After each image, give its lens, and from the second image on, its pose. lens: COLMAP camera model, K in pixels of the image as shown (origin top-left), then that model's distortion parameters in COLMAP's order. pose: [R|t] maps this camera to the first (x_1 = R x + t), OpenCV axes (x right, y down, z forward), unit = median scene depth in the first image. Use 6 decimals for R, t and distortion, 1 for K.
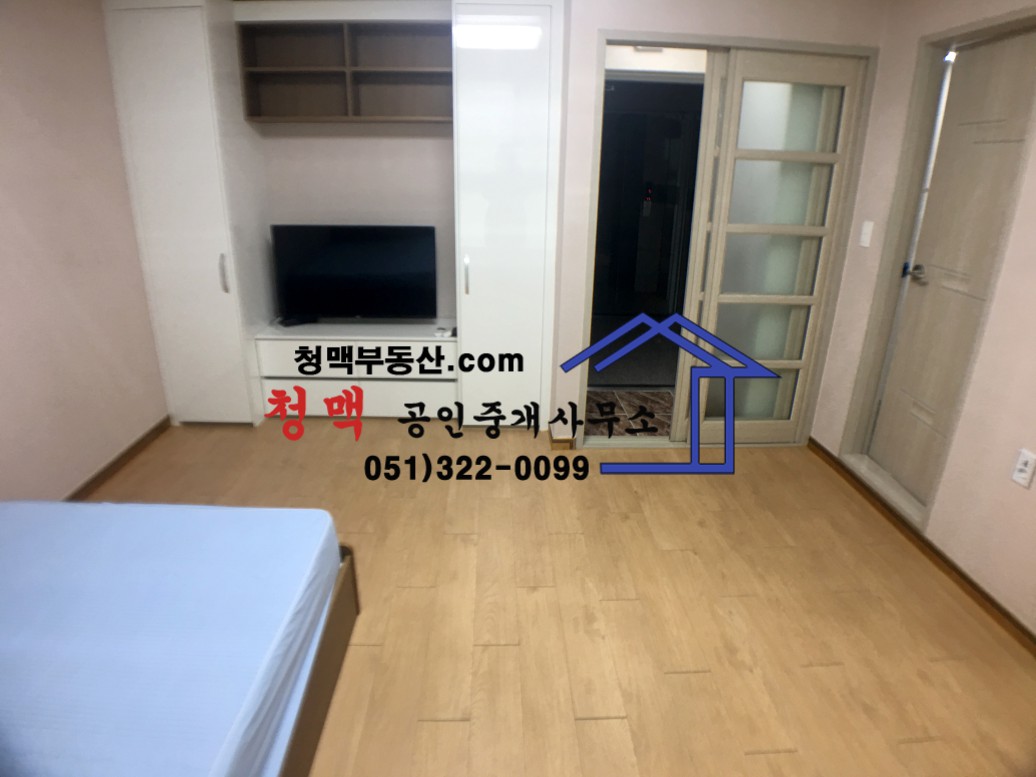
lens RADIAL K [[577.2, 0, 515.2], [0, 577.2, 381.4], [0, 0, 1]] dist [-0.091758, 0.015988]
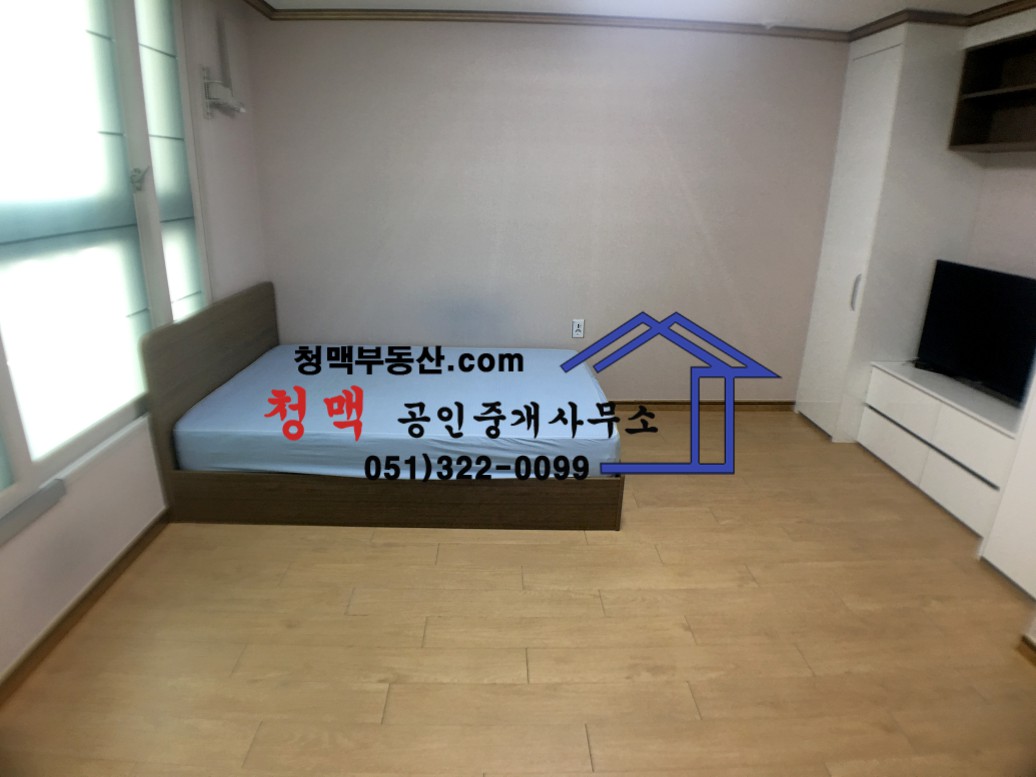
lens RADIAL K [[587.4, 0, 506.4], [0, 587.4, 378.9], [0, 0, 1]] dist [-0.092278, 0.015141]
pose [[-0.008749, 0.299158, -0.954164, 0.748252], [-0.368498, 0.886082, 0.281191, -0.139765], [0.929587, 0.354068, 0.102487, 0.452468]]
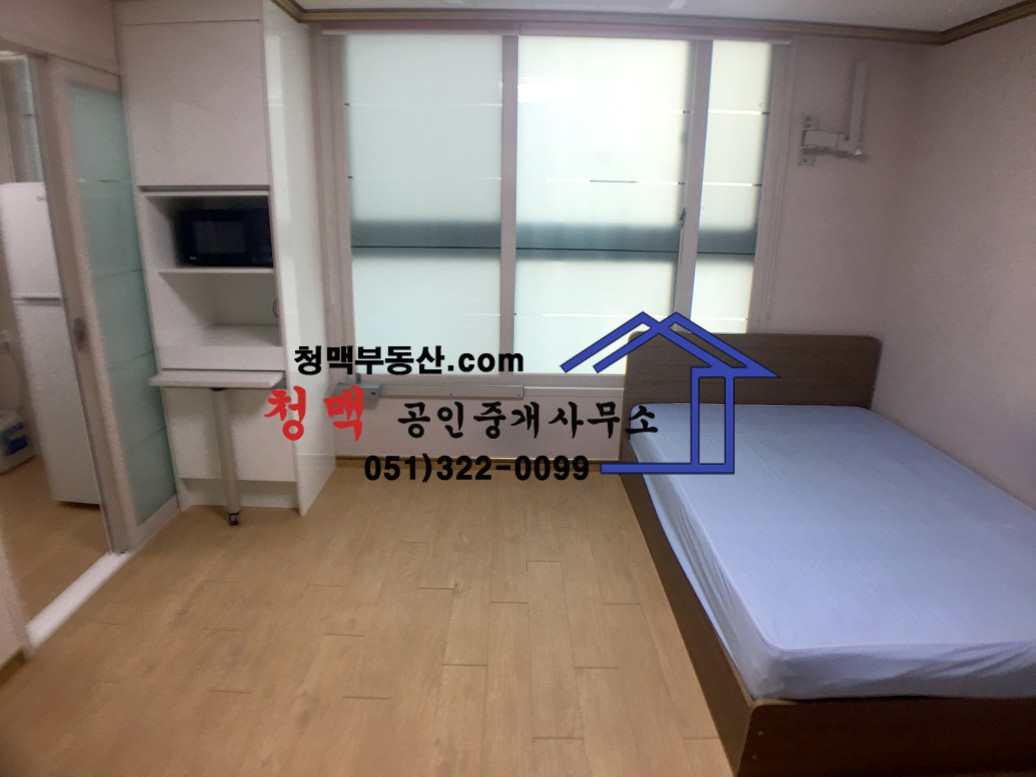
lens RADIAL K [[587.4, 0, 506.4], [0, 587.4, 378.9], [0, 0, 1]] dist [-0.092278, 0.015141]
pose [[-0.998746, -0.039343, 0.030945, 0.036850], [-0.012986, 0.800720, 0.598898, -0.431402], [-0.048341, 0.597745, -0.800227, 1.128700]]
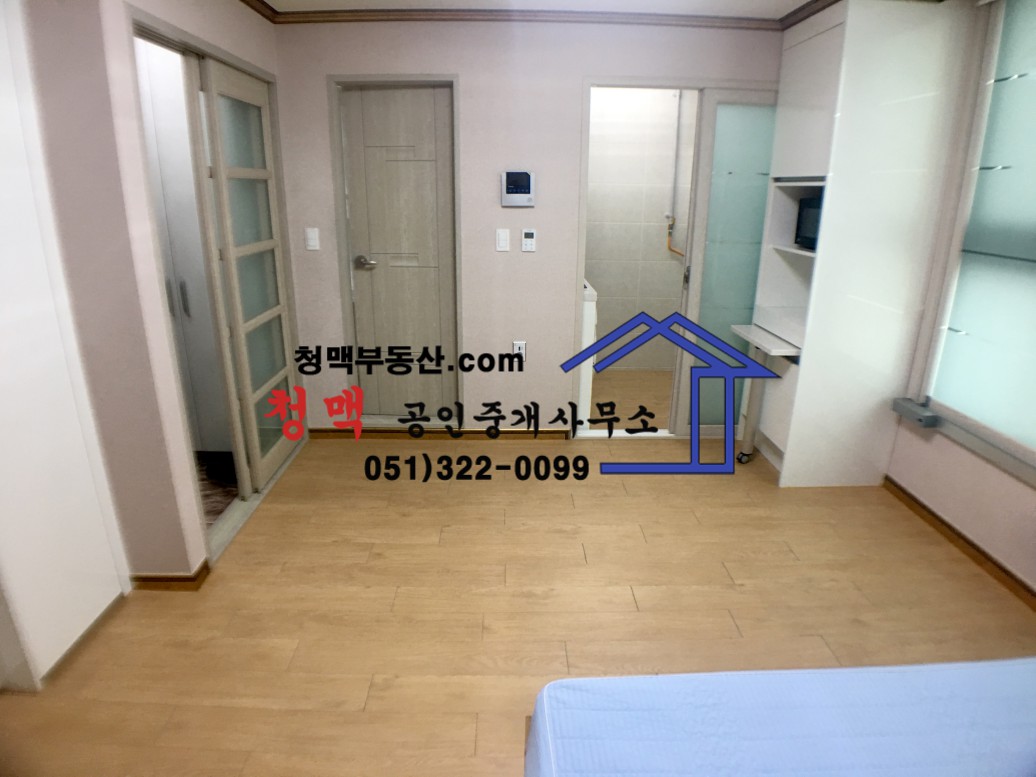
lens RADIAL K [[587.4, 0, 506.4], [0, 587.4, 378.9], [0, 0, 1]] dist [-0.092278, 0.015141]
pose [[0.027184, -0.316981, 0.948042, -0.695432], [0.339941, 0.894801, 0.289432, -0.256845], [-0.940054, 0.314411, 0.132079, 0.660291]]
